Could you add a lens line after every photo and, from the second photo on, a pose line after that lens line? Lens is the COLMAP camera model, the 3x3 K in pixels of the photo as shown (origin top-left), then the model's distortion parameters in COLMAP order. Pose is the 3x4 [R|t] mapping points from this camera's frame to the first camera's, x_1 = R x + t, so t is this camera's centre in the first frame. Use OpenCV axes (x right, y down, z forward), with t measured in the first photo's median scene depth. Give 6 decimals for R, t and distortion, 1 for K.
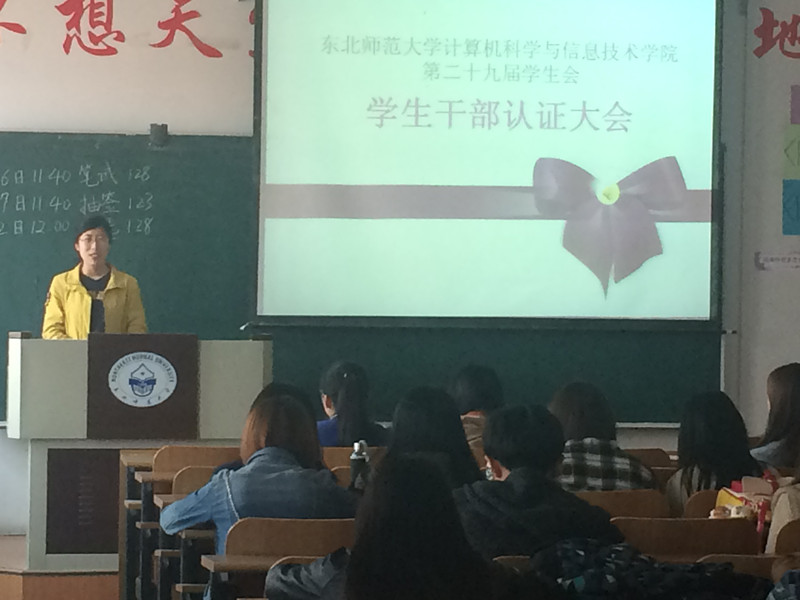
lens RADIAL K [[2589.6, 0, 400.0], [0, 2589.6, 300.0], [0, 0, 1]] dist [-0.024364, 0.121488]
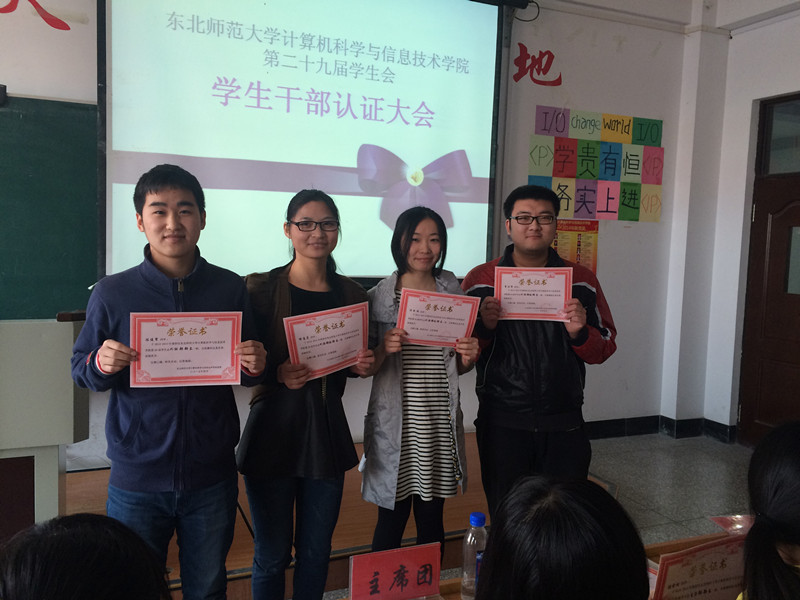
lens RADIAL K [[694.2, 0, 400.0], [0, 694.2, 300.0], [0, 0, 1]] dist [0.048165, -0.009848]
pose [[0.972619, -0.003921, 0.232374, -0.004588], [-0.012506, 0.997526, 0.069176, -0.005225], [-0.232070, -0.070188, 0.970163, 0.679385]]
